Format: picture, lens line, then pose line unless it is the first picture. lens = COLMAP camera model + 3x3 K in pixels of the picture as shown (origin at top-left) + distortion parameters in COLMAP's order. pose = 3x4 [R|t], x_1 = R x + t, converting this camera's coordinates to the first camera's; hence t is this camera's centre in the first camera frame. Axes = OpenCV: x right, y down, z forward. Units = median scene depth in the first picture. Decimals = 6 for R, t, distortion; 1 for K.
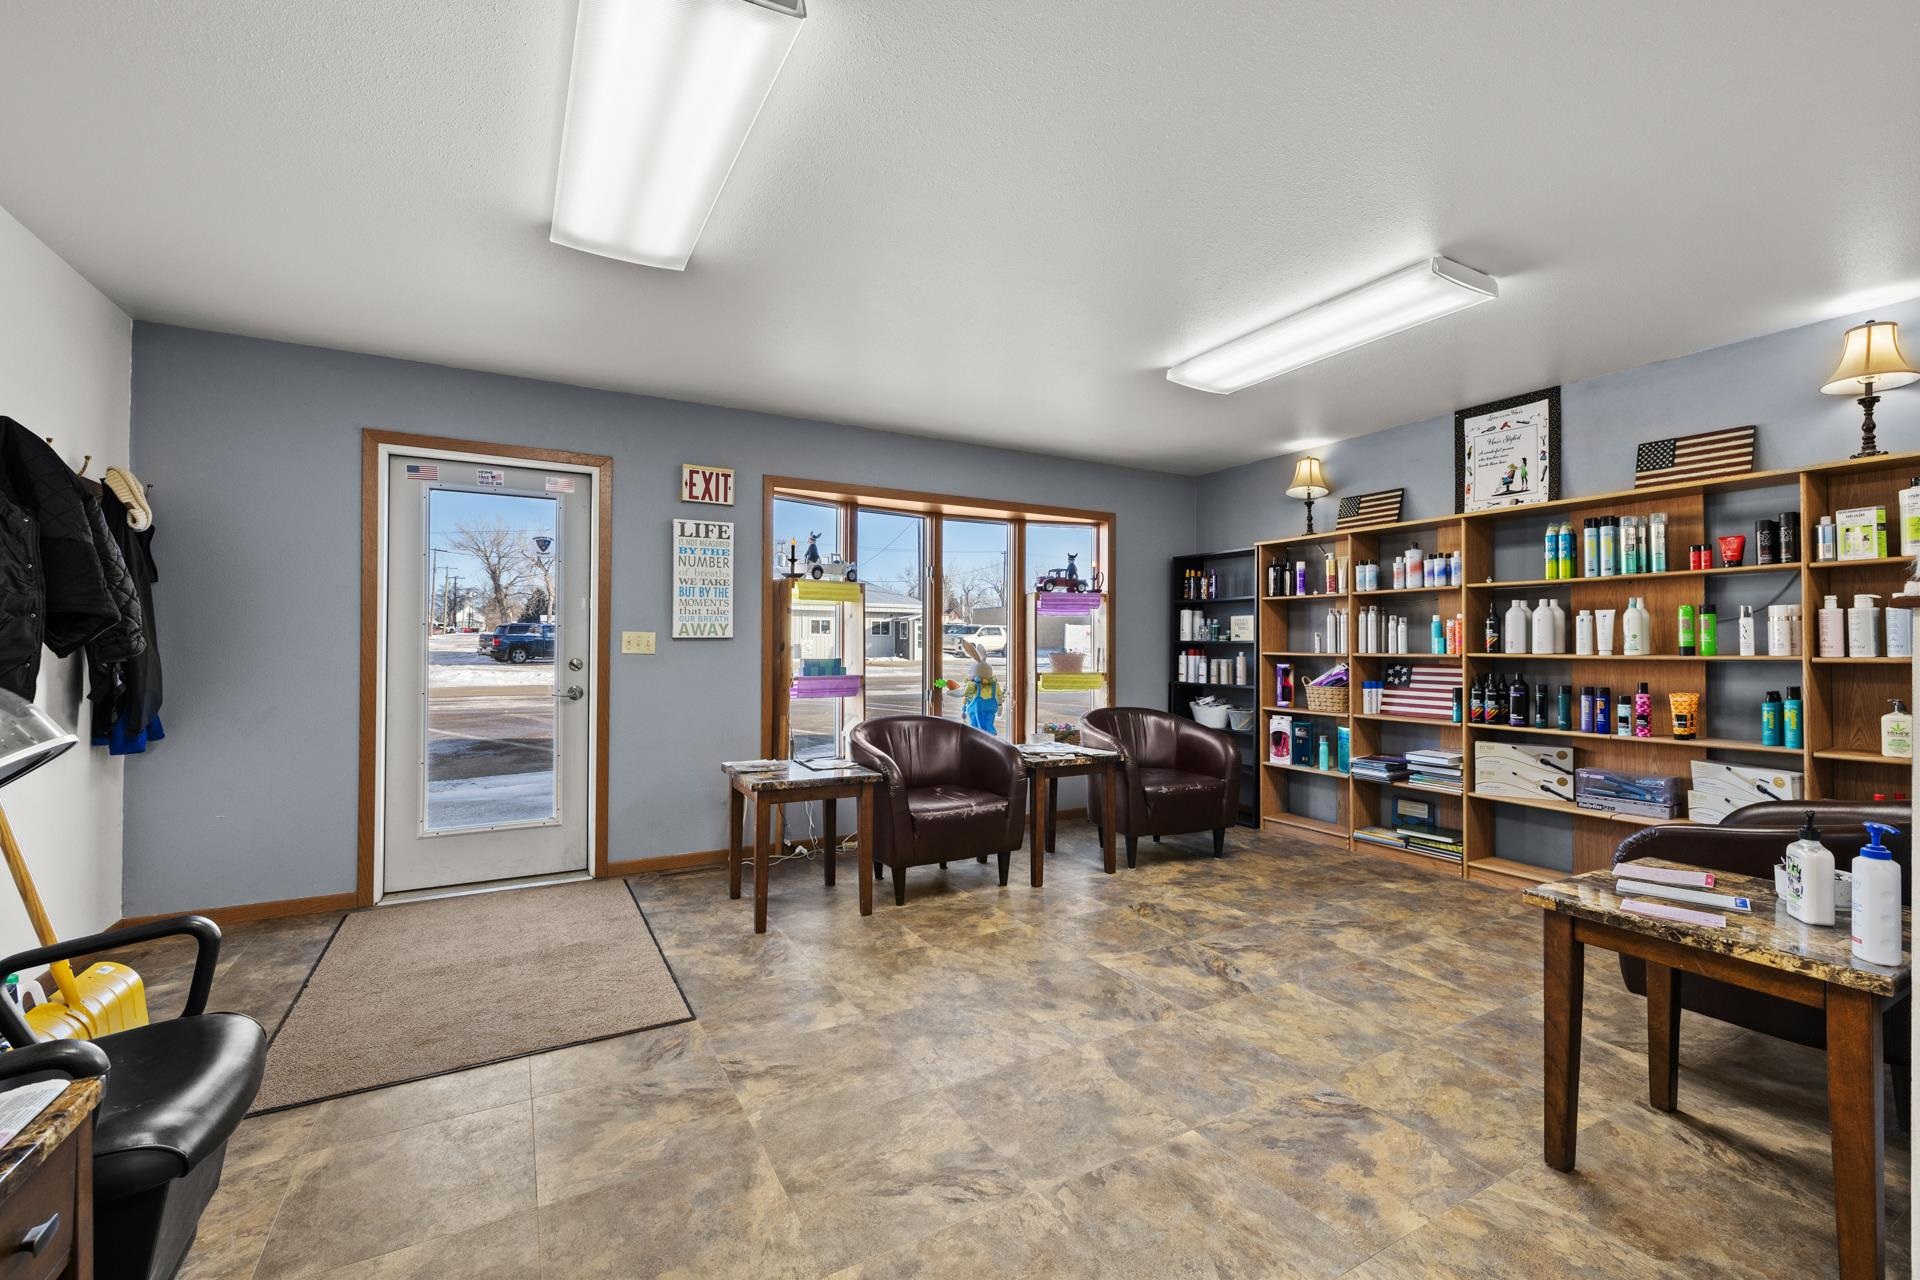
lens RADIAL K [[804.5, 0, 960.5], [0, 804.5, 636.0], [0, 0, 1]] dist [-0.002980, -0.000246]
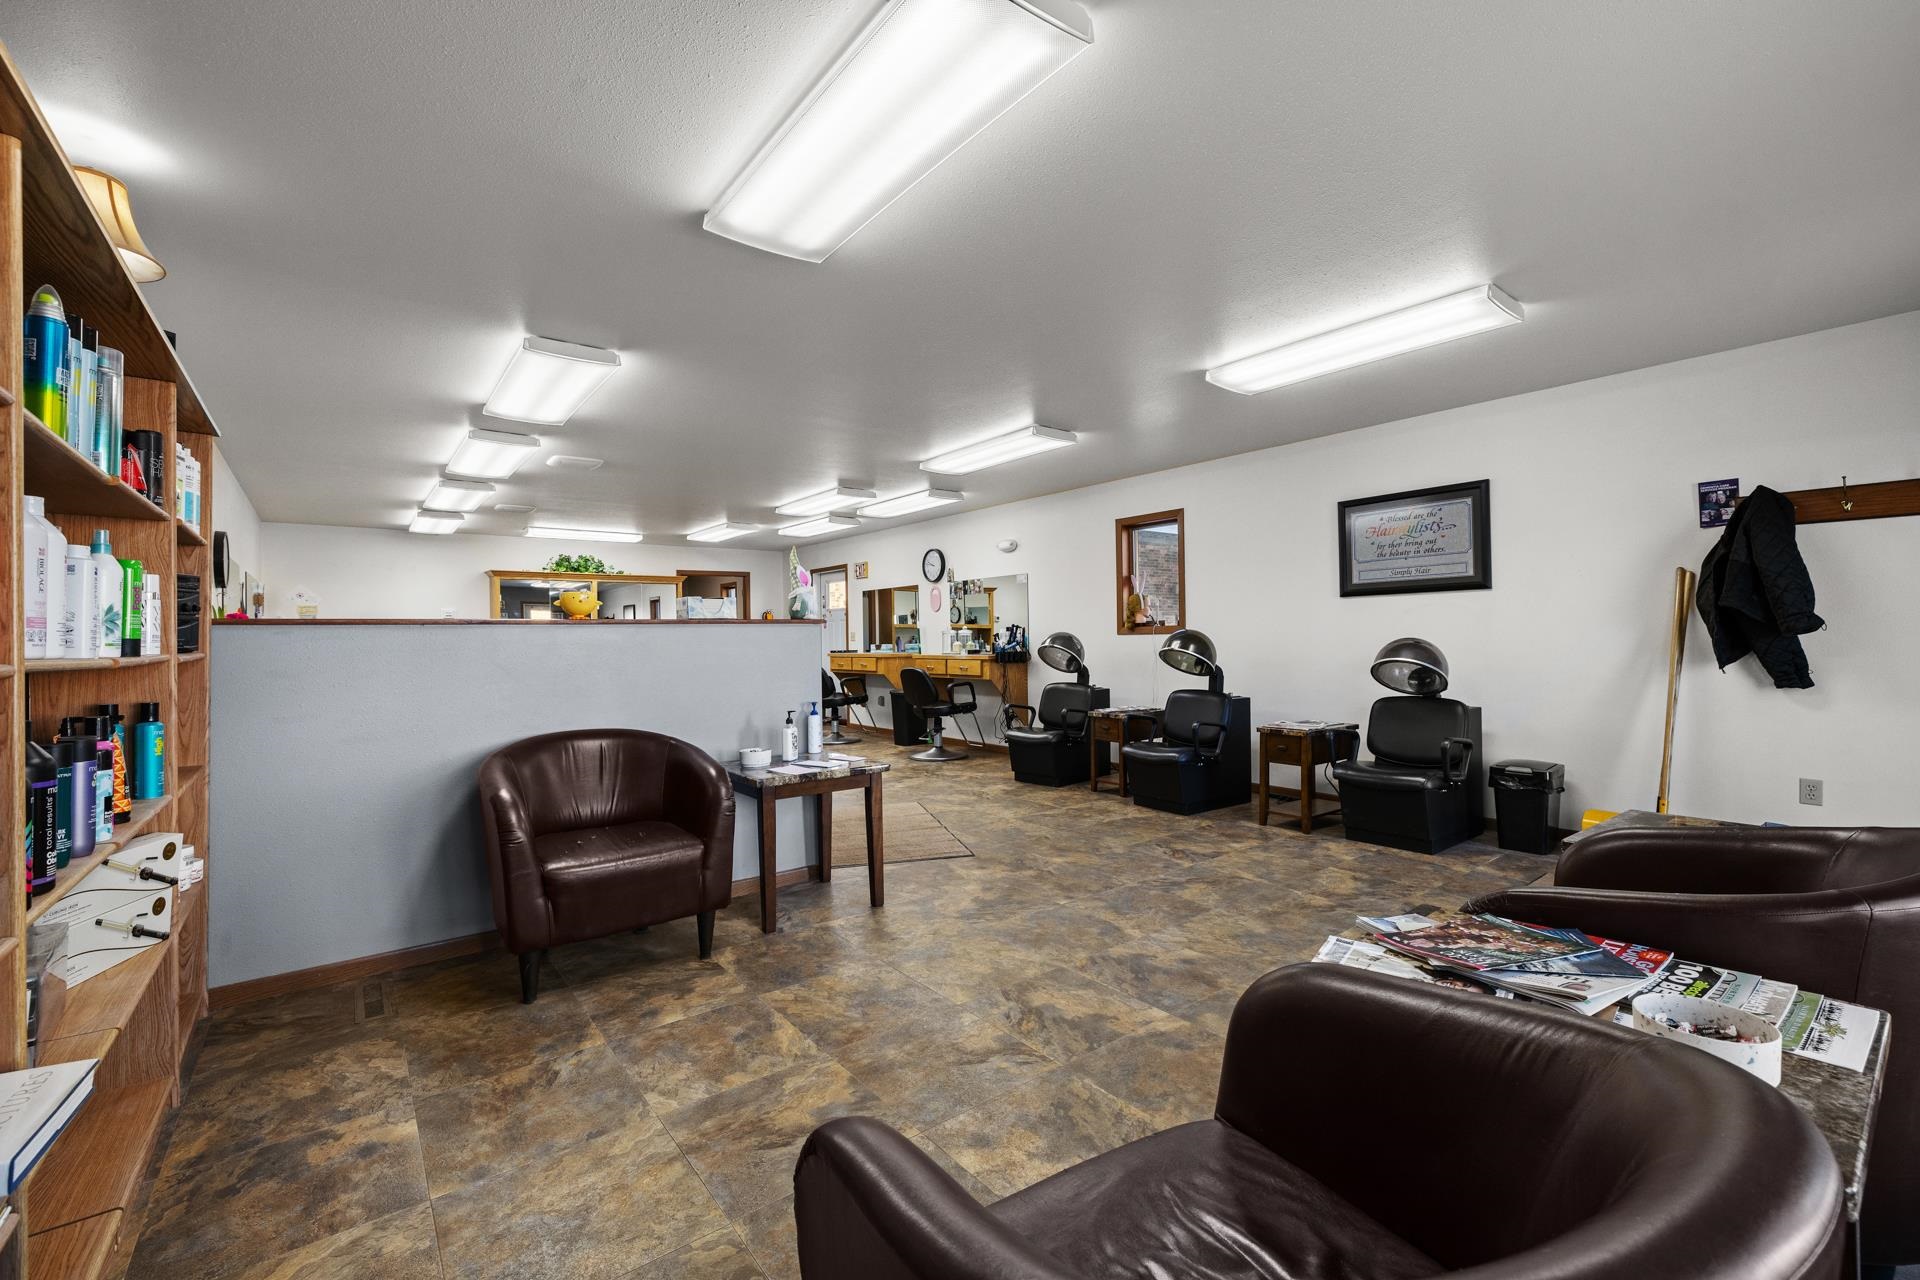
lens RADIAL K [[804.5, 0, 961.6], [0, 804.5, 638.9], [0, 0, 1]] dist [-0.002980, -0.000246]
pose [[-0.988900, 0.011602, -0.148130, 0.433392], [0.013692, 0.999821, -0.013095, 0.025969], [0.147951, -0.014978, -0.988881, 1.548982]]
